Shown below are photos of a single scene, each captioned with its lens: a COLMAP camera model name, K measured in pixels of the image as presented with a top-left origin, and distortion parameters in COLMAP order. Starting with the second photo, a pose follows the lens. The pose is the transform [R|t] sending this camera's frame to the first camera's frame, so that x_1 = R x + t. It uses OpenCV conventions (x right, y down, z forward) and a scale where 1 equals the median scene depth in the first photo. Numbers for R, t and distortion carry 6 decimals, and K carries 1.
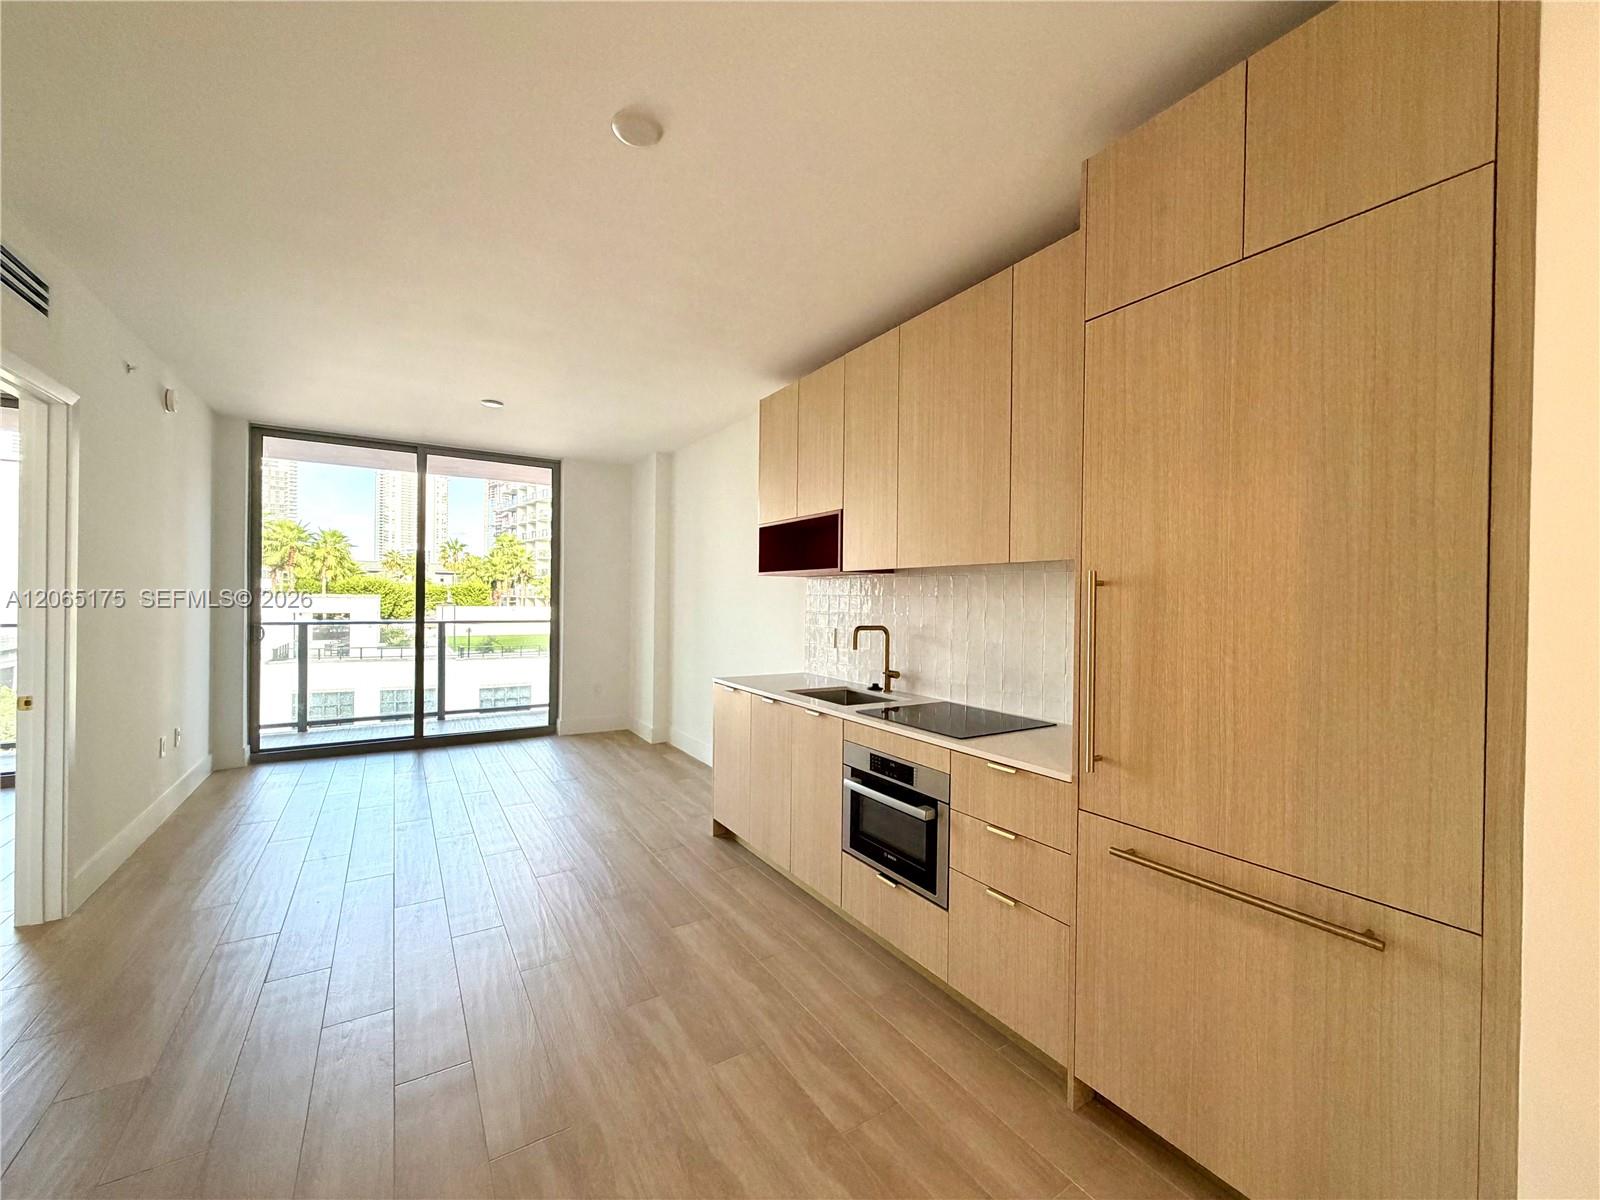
lens RADIAL K [[637.5, 0, 800.0], [0, 637.5, 600.0], [0, 0, 1]] dist [-0.003086, -0.000274]
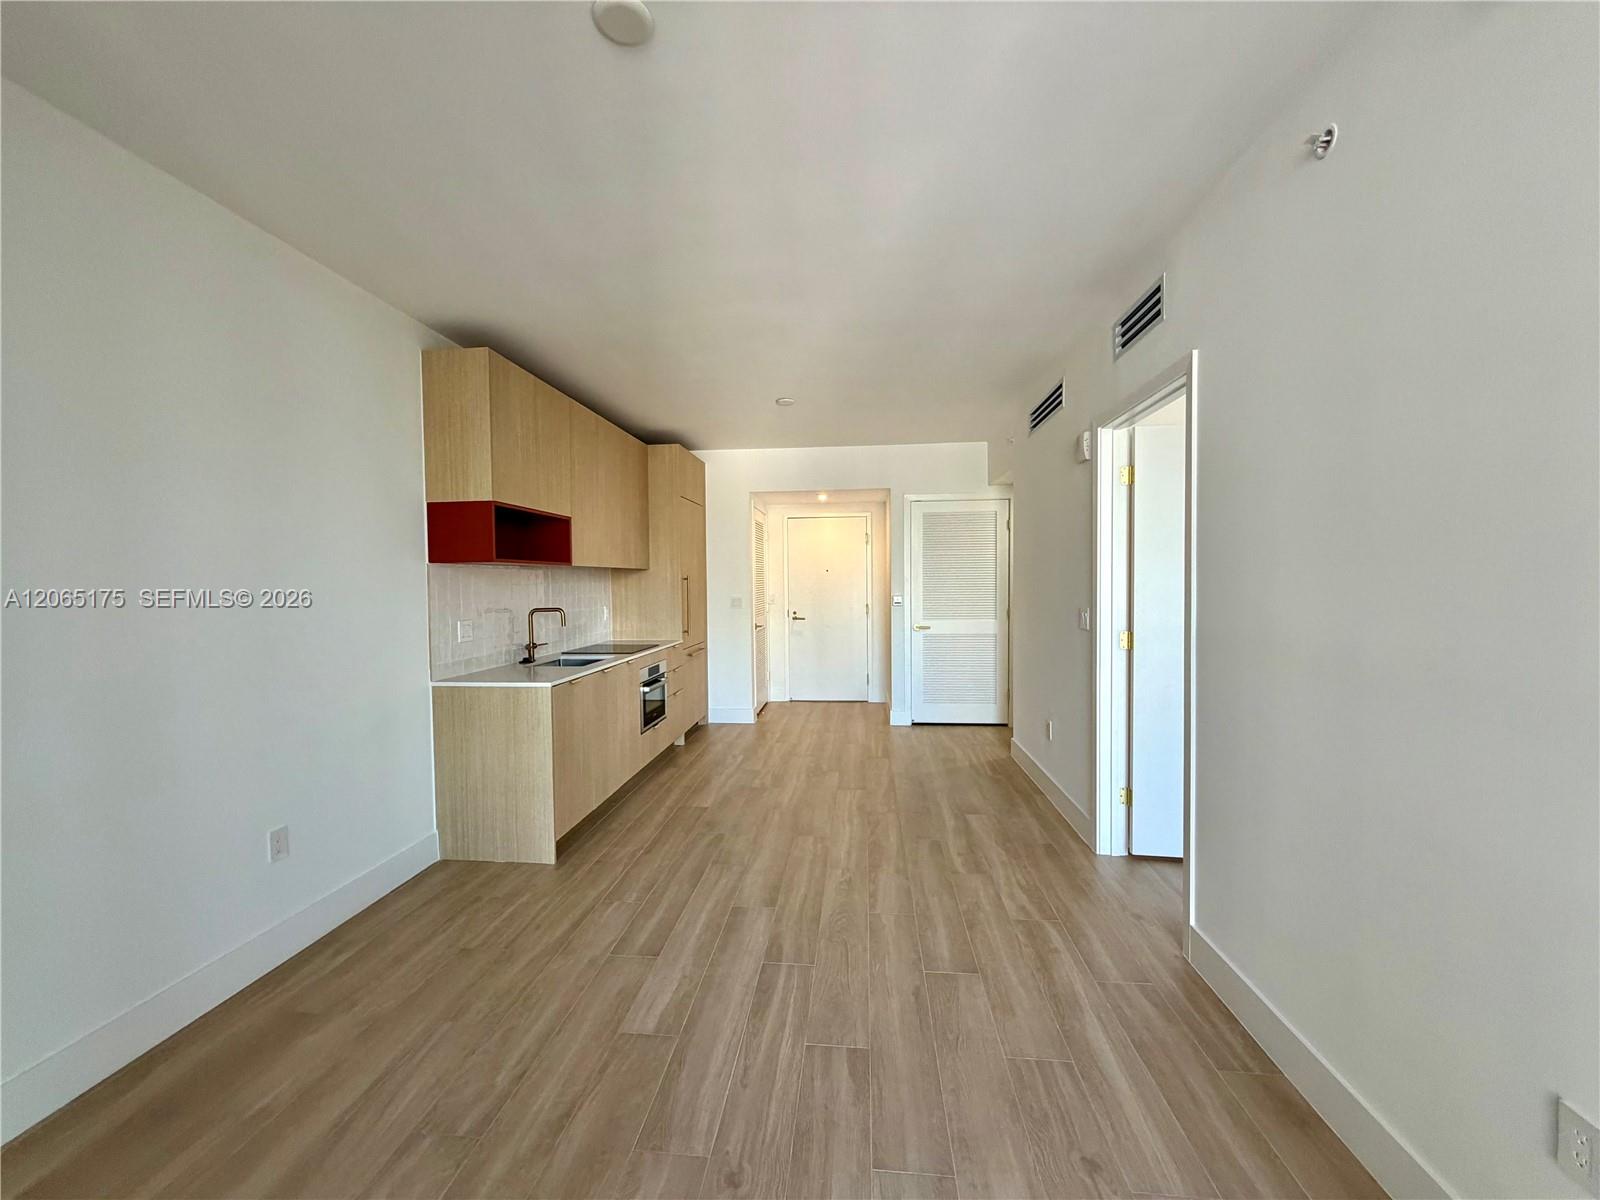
lens RADIAL K [[637.5, 0, 800.0], [0, 637.5, 600.0], [0, 0, 1]] dist [-0.003086, -0.000274]
pose [[-0.784165, -0.029955, 0.619829, -1.126294], [-0.001222, 0.998907, 0.046729, -0.035863], [-0.620551, 0.035886, -0.783344, 1.778184]]
